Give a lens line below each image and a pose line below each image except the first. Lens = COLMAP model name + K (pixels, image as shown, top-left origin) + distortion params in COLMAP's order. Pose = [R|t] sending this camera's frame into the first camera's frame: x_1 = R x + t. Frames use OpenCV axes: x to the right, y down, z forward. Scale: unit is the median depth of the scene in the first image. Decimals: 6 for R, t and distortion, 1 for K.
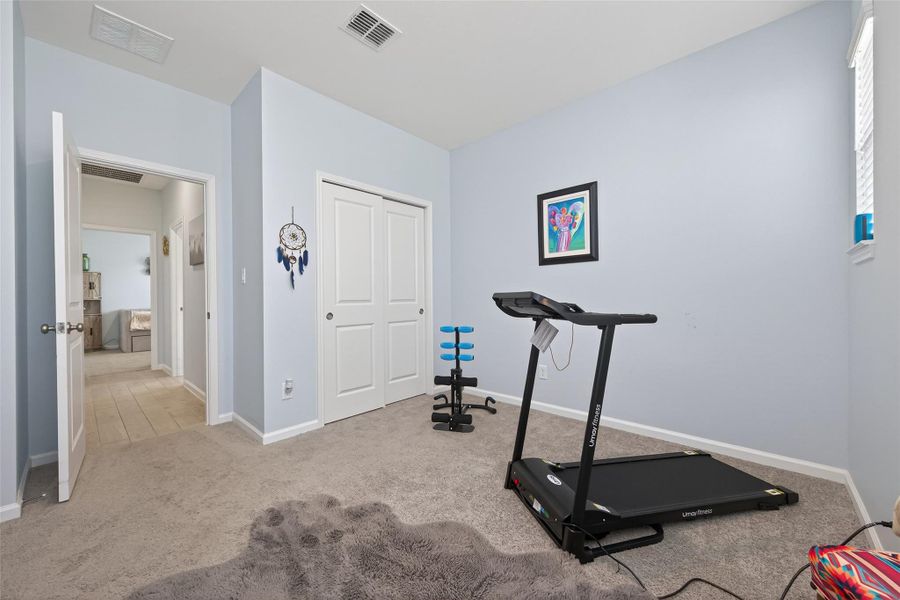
lens RADIAL K [[348.3, 0, 454.0], [0, 348.3, 292.7], [0, 0, 1]] dist [0.007526, -0.002259]
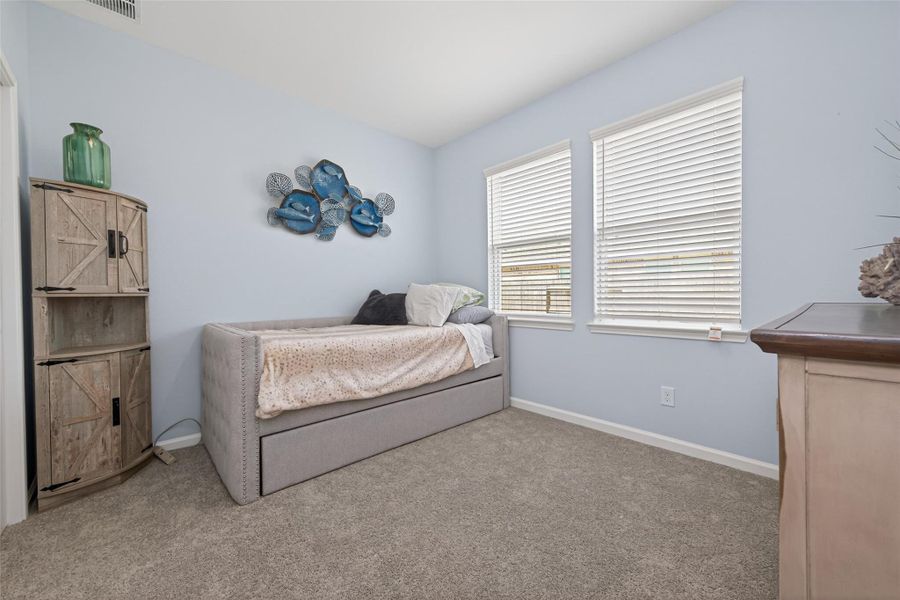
lens RADIAL K [[348.3, 0, 446.5], [0, 348.3, 306.0], [0, 0, 1]] dist [0.007526, -0.002259]
pose [[0.997476, 0.007636, -0.070594, -0.751965], [-0.006392, 0.999821, 0.017835, 0.022560], [0.070718, -0.017339, 0.997346, 0.739681]]
